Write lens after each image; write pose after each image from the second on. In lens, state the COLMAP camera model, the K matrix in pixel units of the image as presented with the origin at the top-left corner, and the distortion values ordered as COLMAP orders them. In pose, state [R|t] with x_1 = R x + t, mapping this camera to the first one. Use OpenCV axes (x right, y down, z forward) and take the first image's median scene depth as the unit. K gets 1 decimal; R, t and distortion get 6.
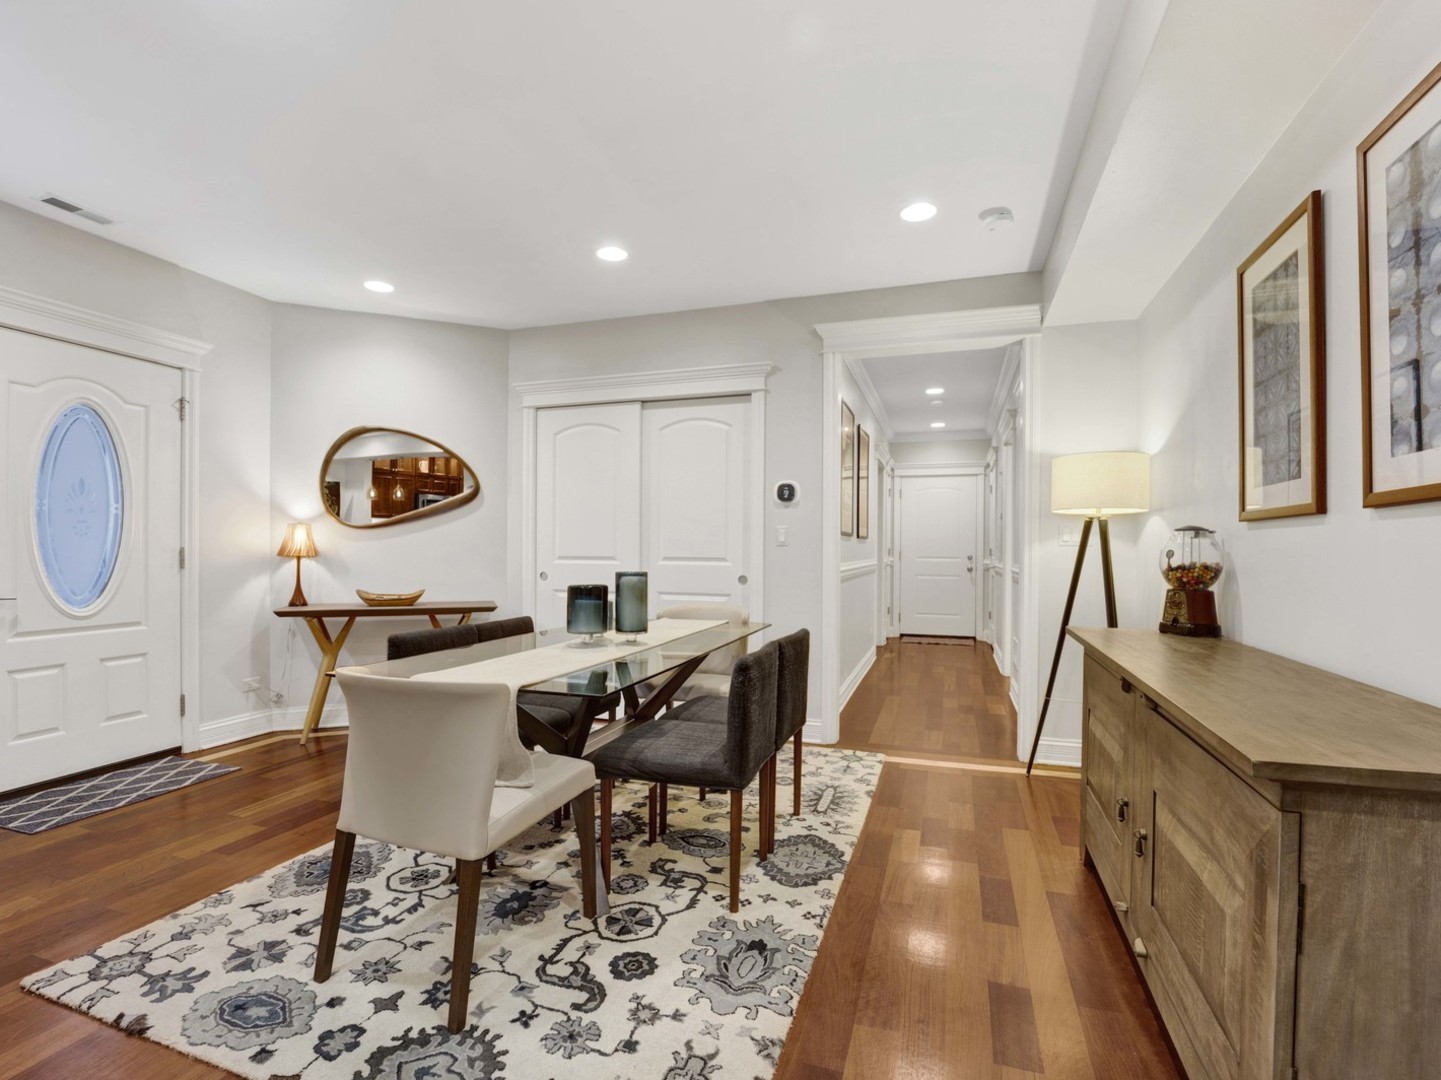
lens RADIAL K [[711.2, 0, 716.1], [0, 711.2, 548.5], [0, 0, 1]] dist [-0.020092, -0.001575]
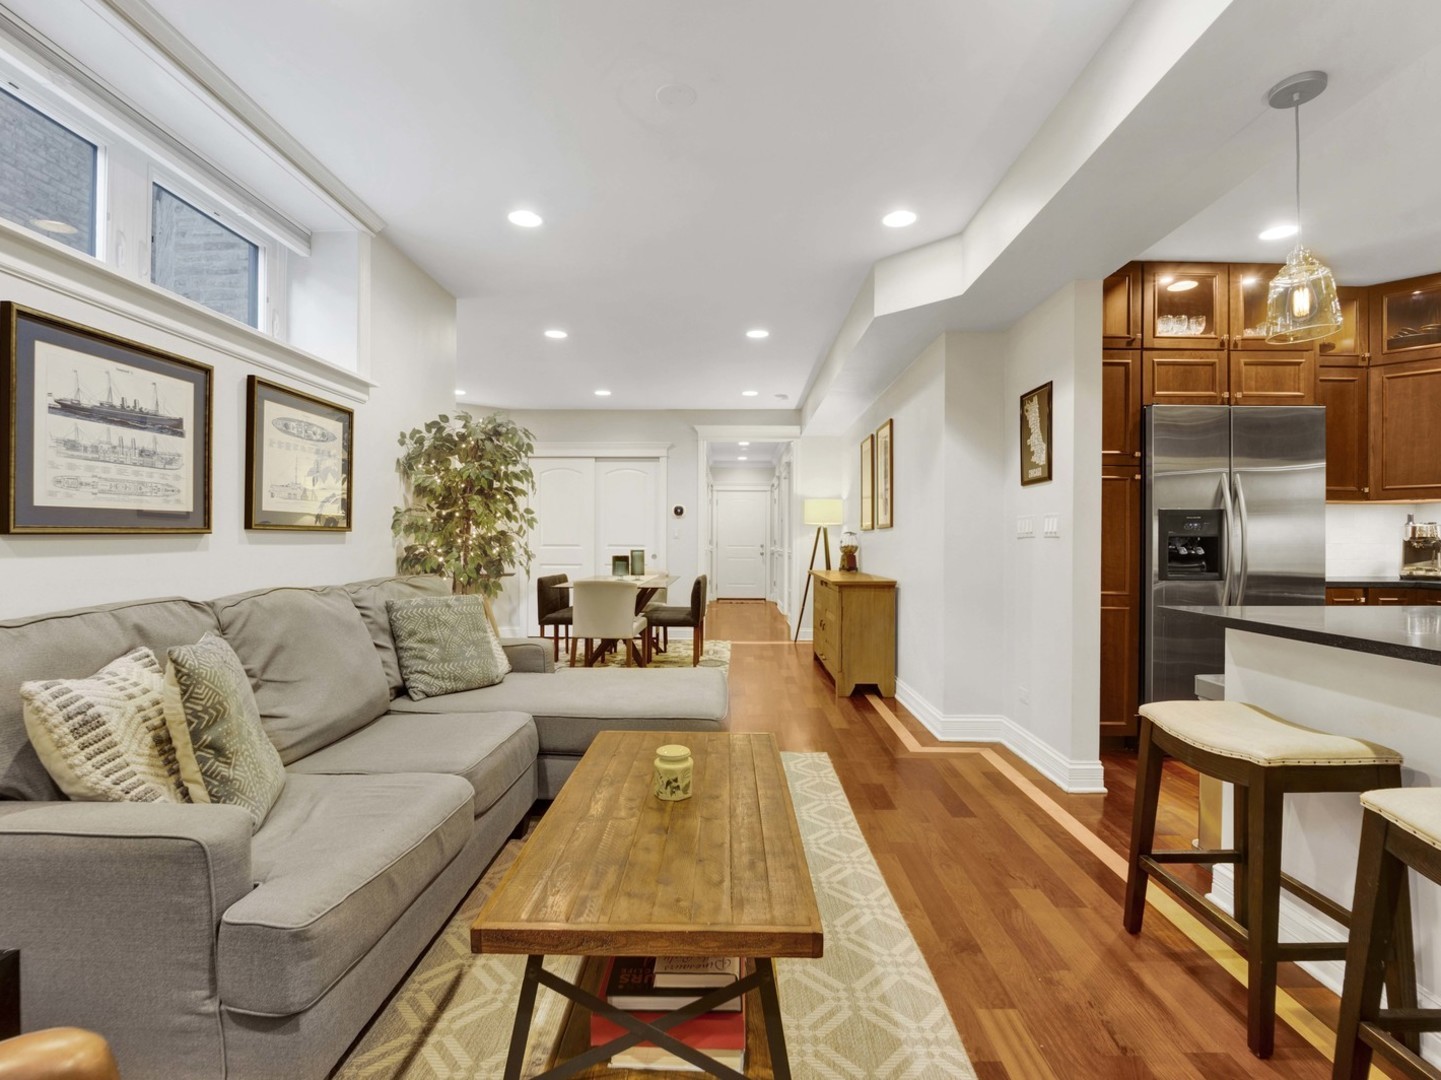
lens RADIAL K [[694.2, 0, 725.2], [0, 694.2, 541.3], [0, 0, 1]] dist [-0.021064, -0.000583]
pose [[0.953710, -0.000827, 0.300727, -0.566696], [0.000295, 0.999998, 0.001814, 0.000906], [-0.300728, -0.001641, 0.953709, -1.358011]]
